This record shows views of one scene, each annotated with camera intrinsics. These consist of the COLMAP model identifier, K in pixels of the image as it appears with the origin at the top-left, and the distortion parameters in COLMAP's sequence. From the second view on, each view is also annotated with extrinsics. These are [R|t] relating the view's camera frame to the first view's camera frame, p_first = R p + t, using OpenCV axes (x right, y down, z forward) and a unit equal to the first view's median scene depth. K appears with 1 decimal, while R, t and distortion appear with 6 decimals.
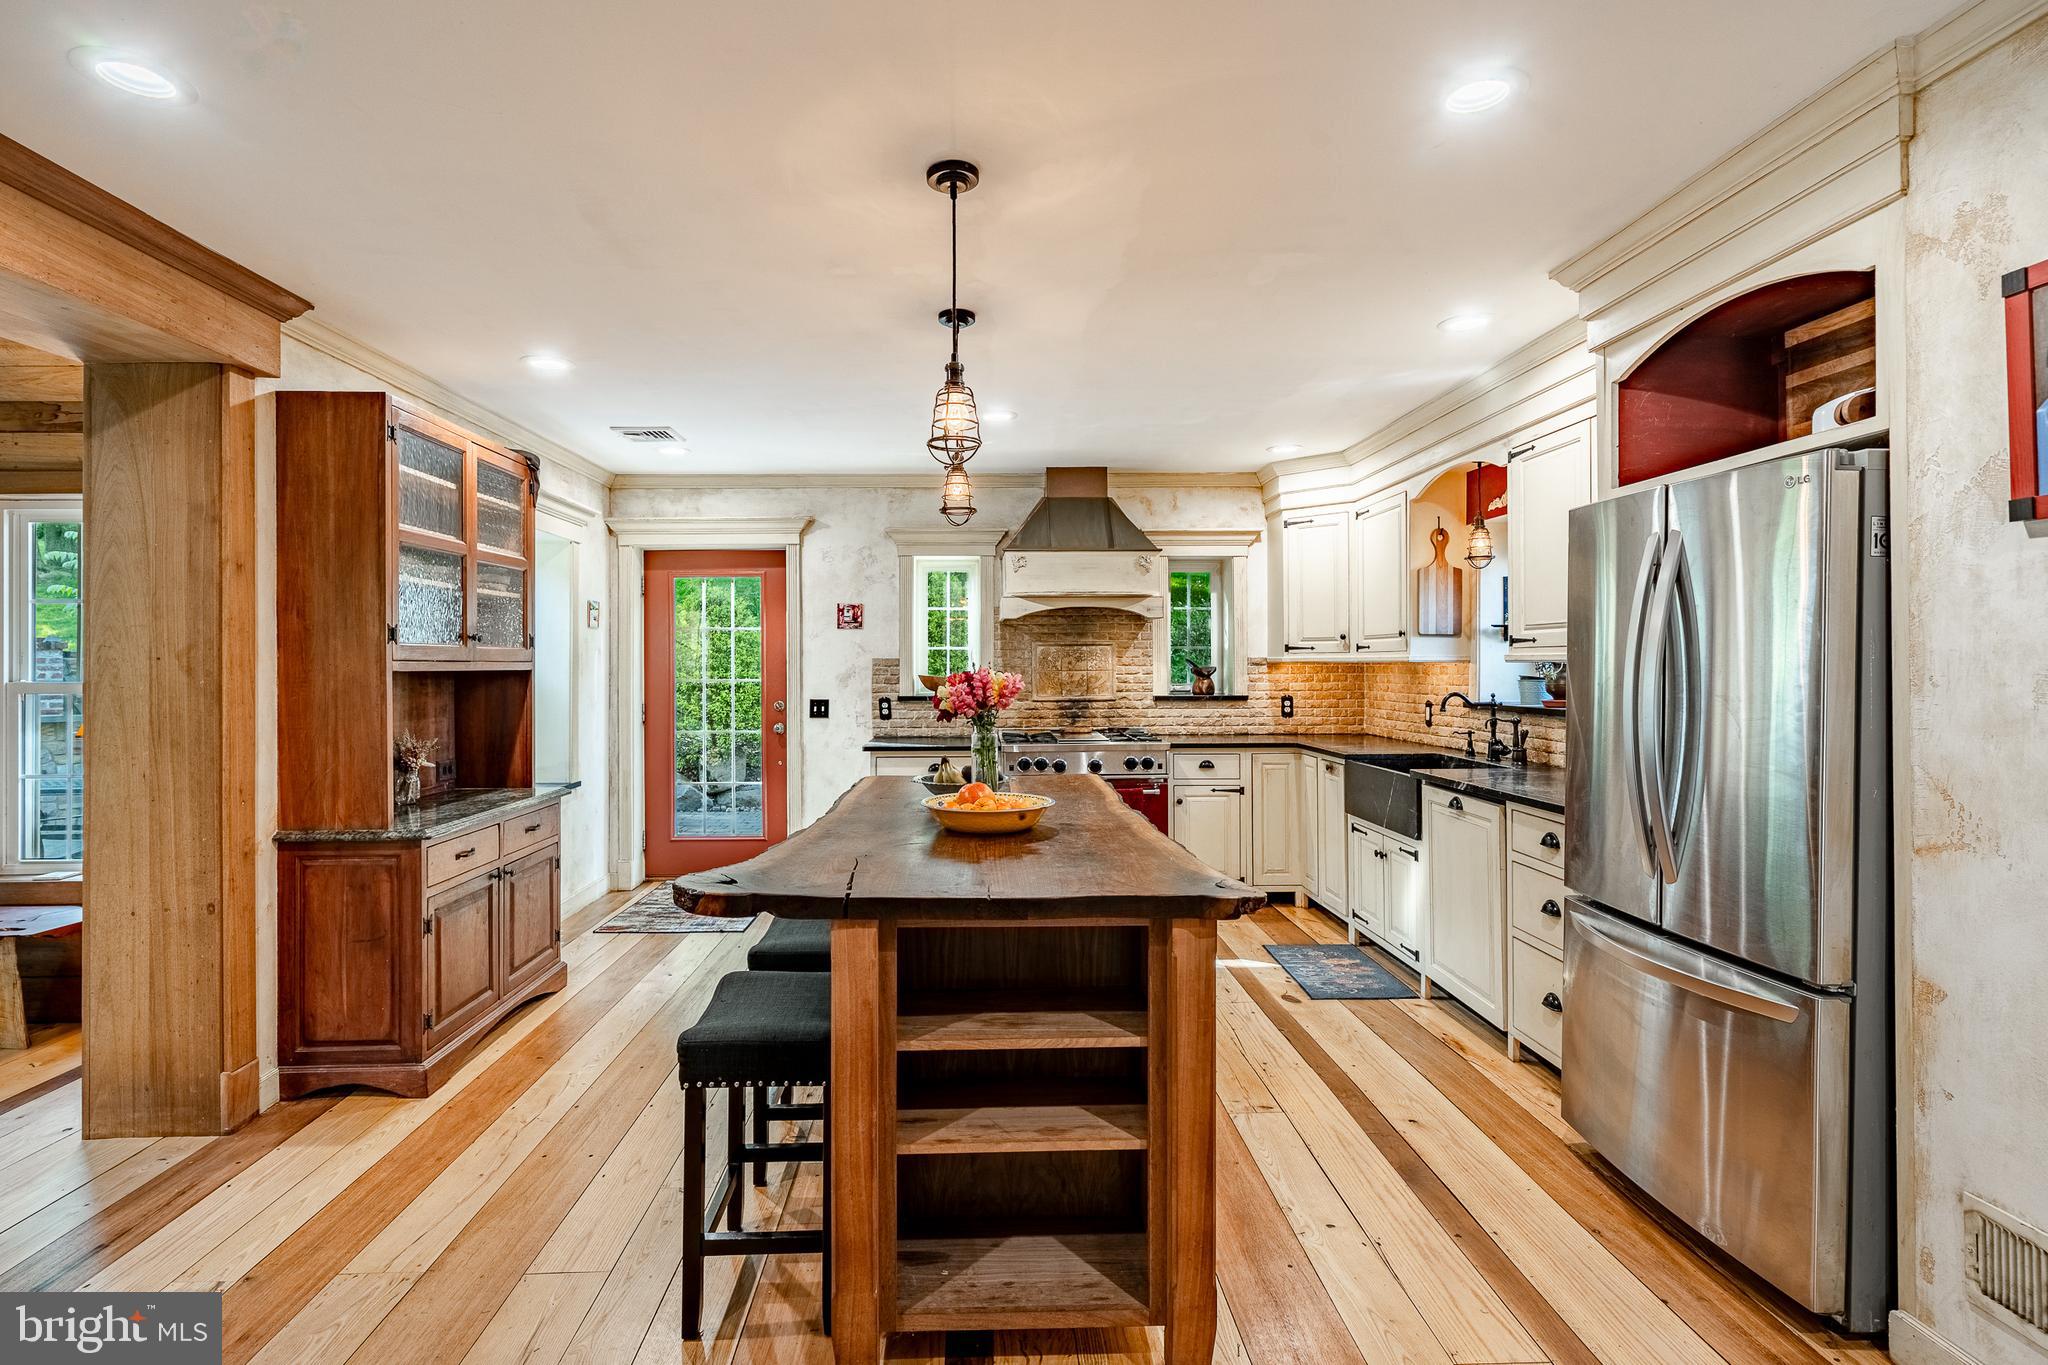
lens RADIAL K [[982.2, 0, 1001.7], [0, 982.2, 652.0], [0, 0, 1]] dist [-0.004300, 0.000598]
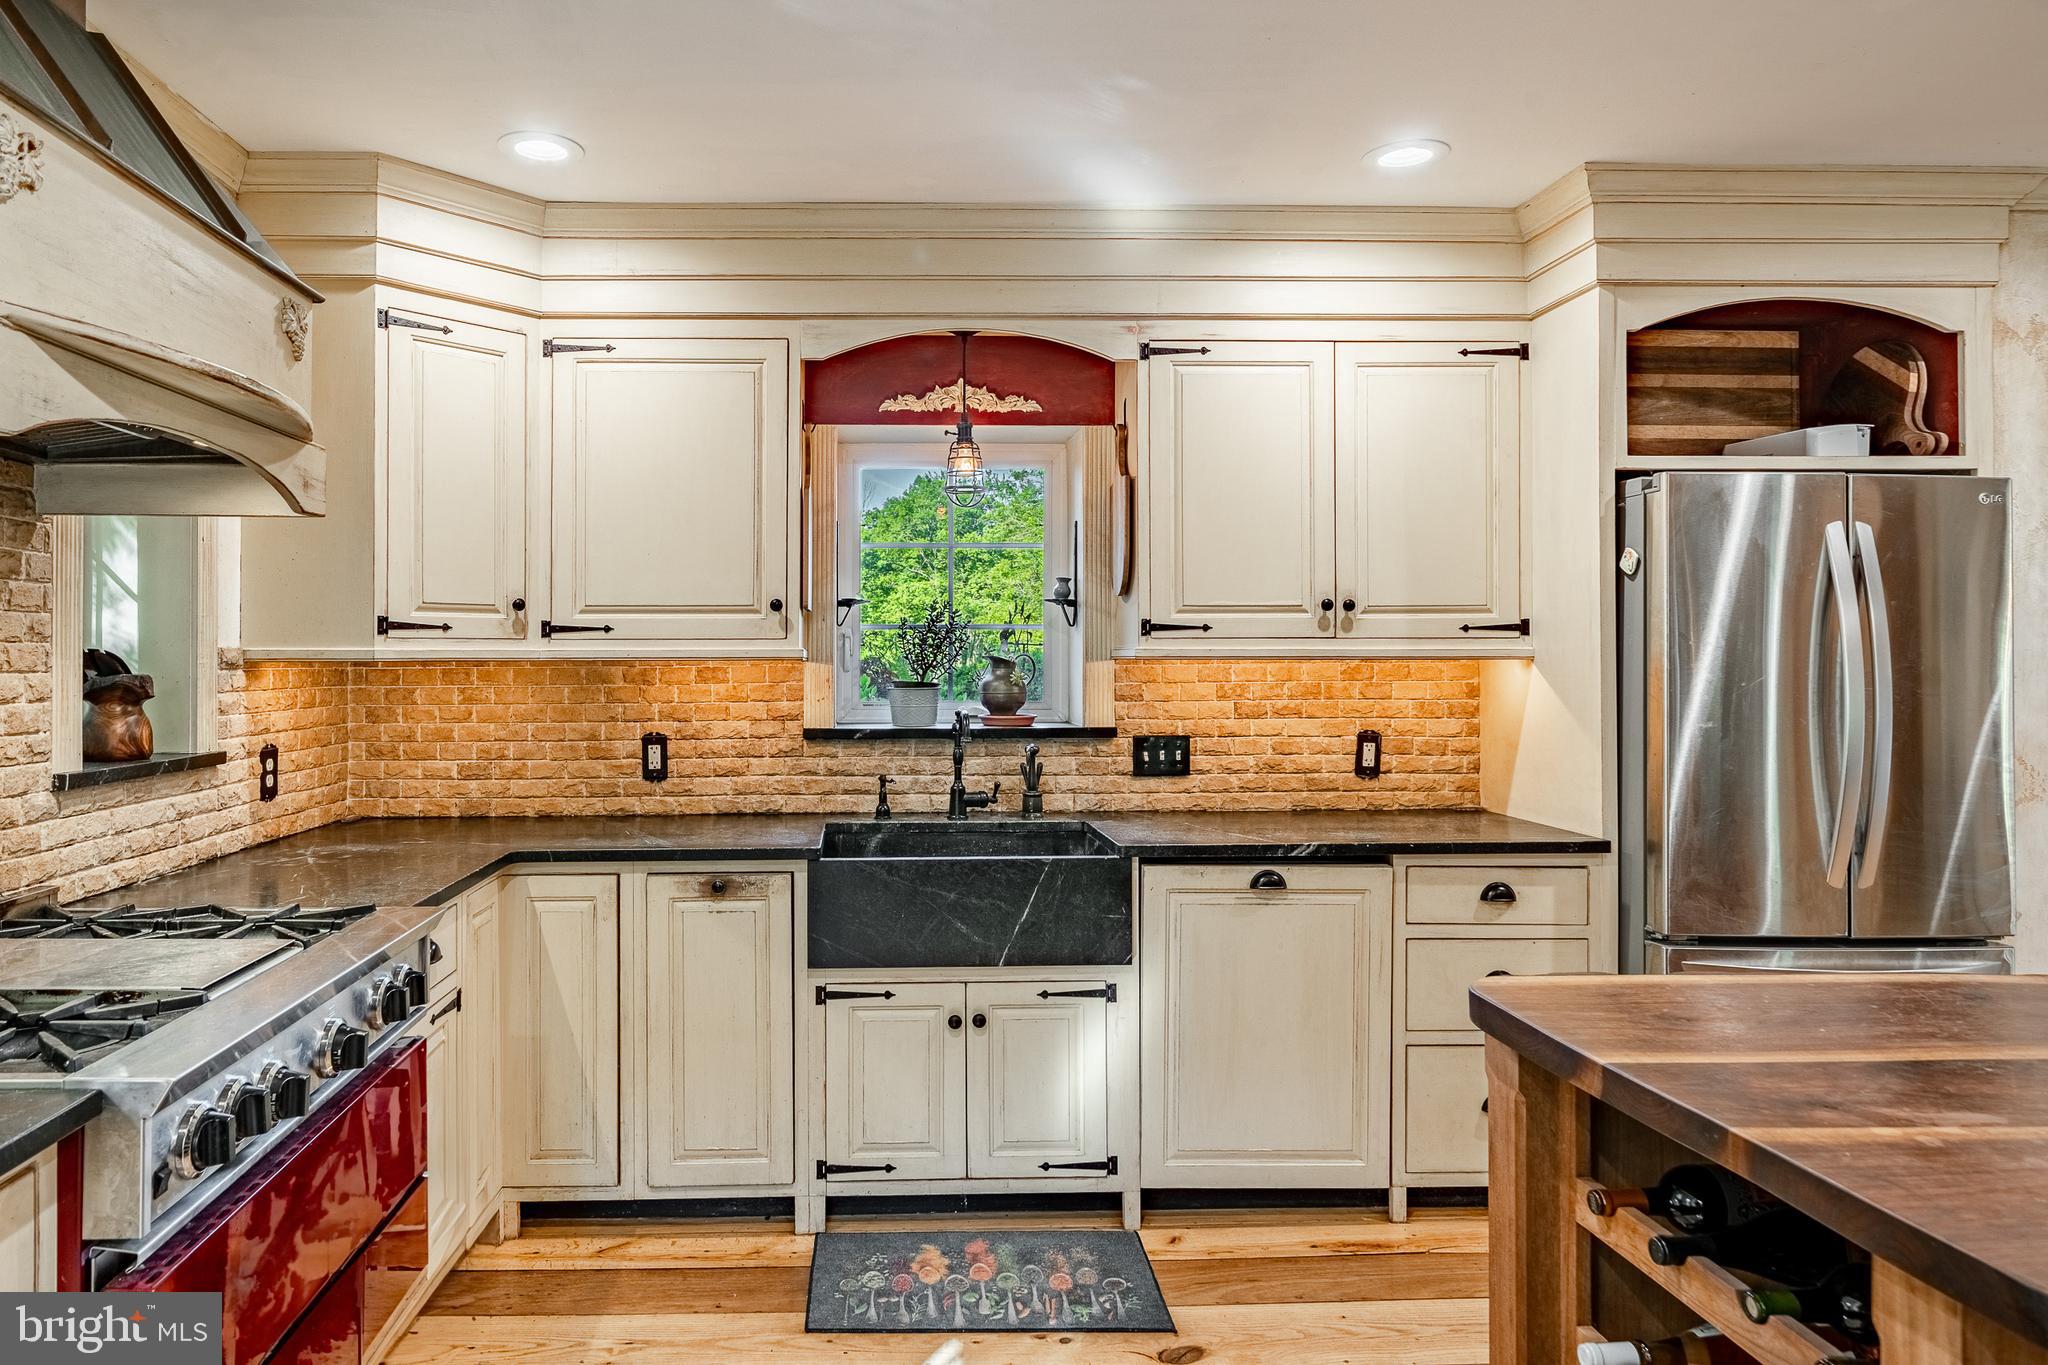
lens RADIAL K [[1280.2, 0, 879.1], [0, 1280.2, 647.8], [0, 0, 1]] dist [-0.000392, 0.000679]
pose [[0.002520, 0.011694, 0.999928, -0.324357], [-0.009459, 0.999887, -0.011670, 0.013118], [-0.999952, -0.009429, 0.002631, 1.095034]]
